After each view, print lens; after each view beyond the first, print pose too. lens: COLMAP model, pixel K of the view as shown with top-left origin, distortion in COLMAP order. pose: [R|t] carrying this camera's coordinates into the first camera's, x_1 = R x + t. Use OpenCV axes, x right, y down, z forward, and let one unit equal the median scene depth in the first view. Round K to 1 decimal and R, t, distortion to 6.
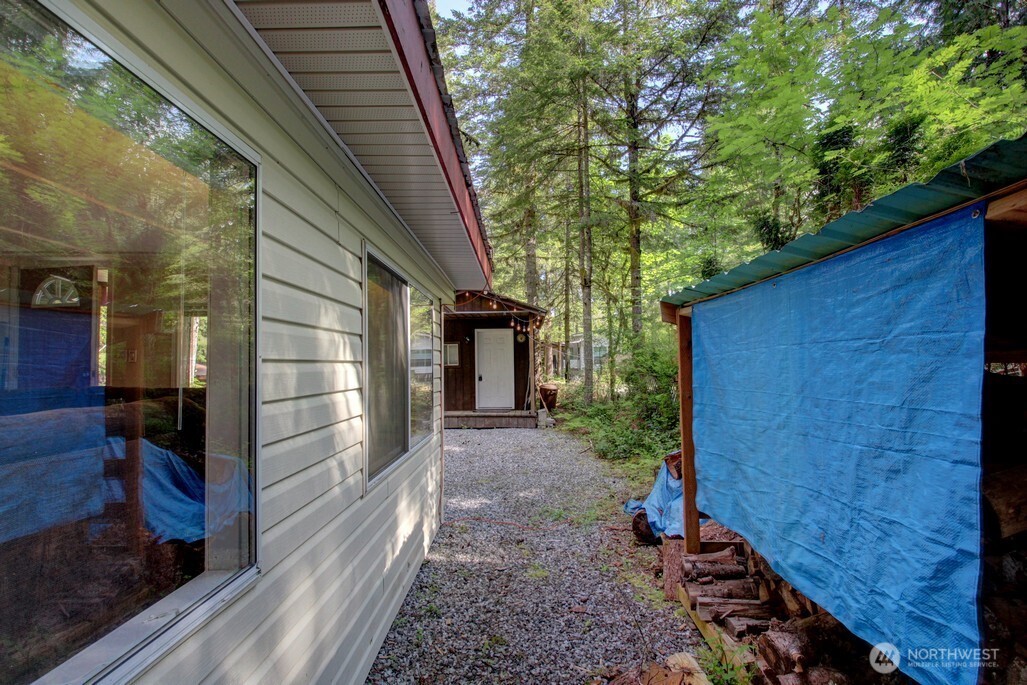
lens RADIAL K [[481.8, 0, 513.4], [0, 481.8, 348.7], [0, 0, 1]] dist [0.011796, -0.024459]
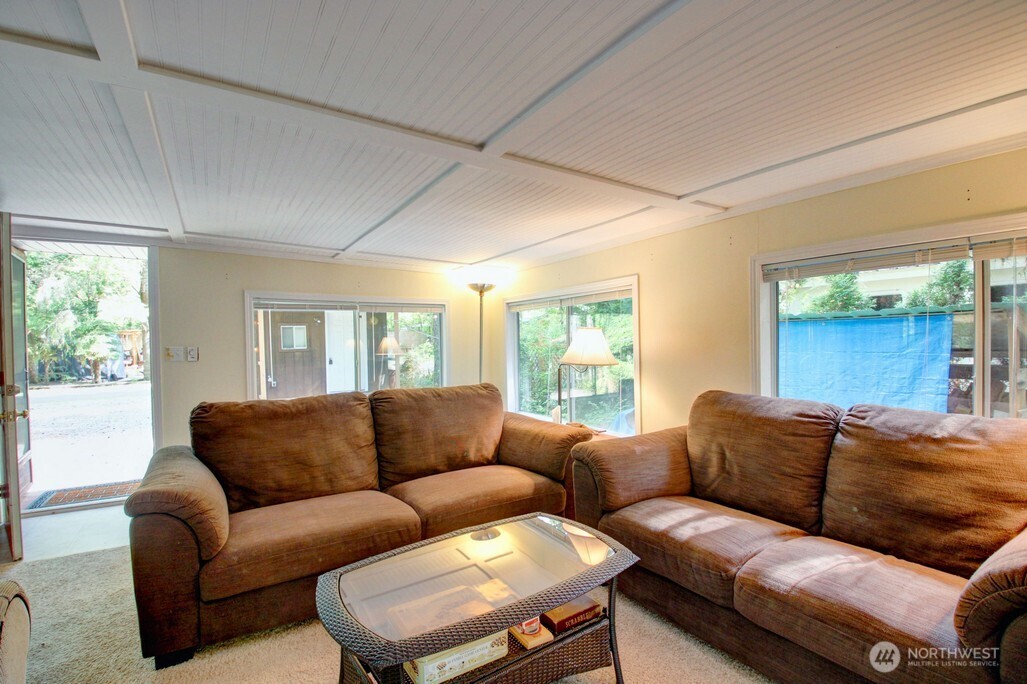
lens RADIAL K [[481.8, 0, 513.4], [0, 481.8, 348.2], [0, 0, 1]] dist [0.011796, -0.024459]
pose [[0.838252, -0.010670, 0.545179, -0.302104], [-0.016385, 0.998864, 0.044742, -0.015895], [-0.545037, -0.046437, 0.837125, -0.012194]]
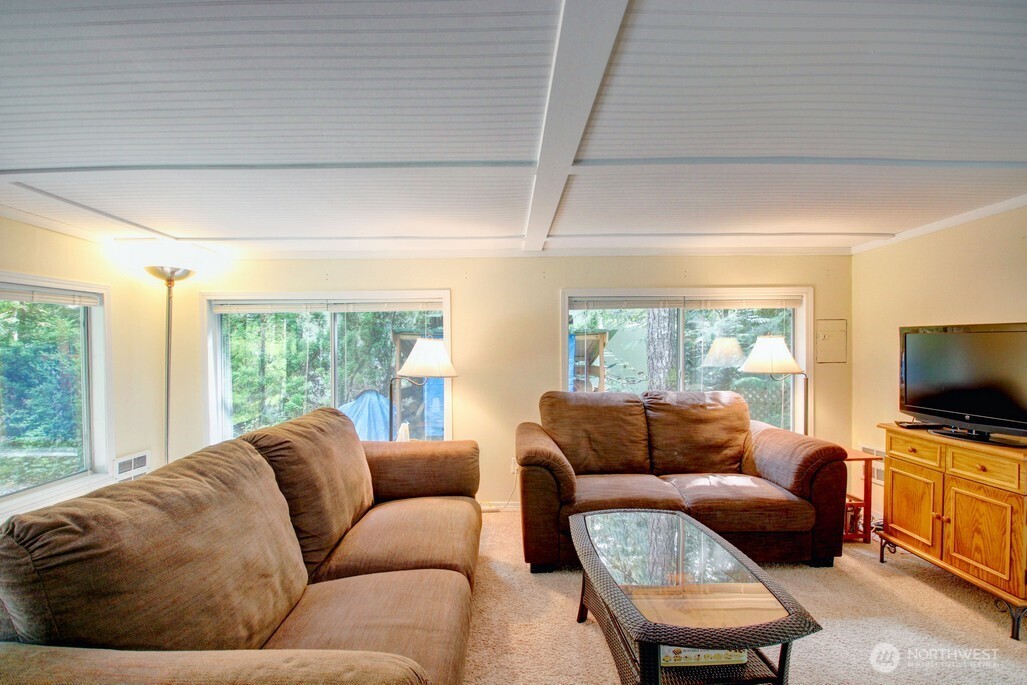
lens RADIAL K [[476.1, 0, 510.4], [0, 476.1, 344.0], [0, 0, 1]] dist [0.011114, -0.020736]
pose [[-0.025840, 0.008530, 0.999630, -0.386163], [-0.032897, 0.999415, -0.009378, -0.011993], [-0.999125, -0.033128, -0.025544, 0.165025]]
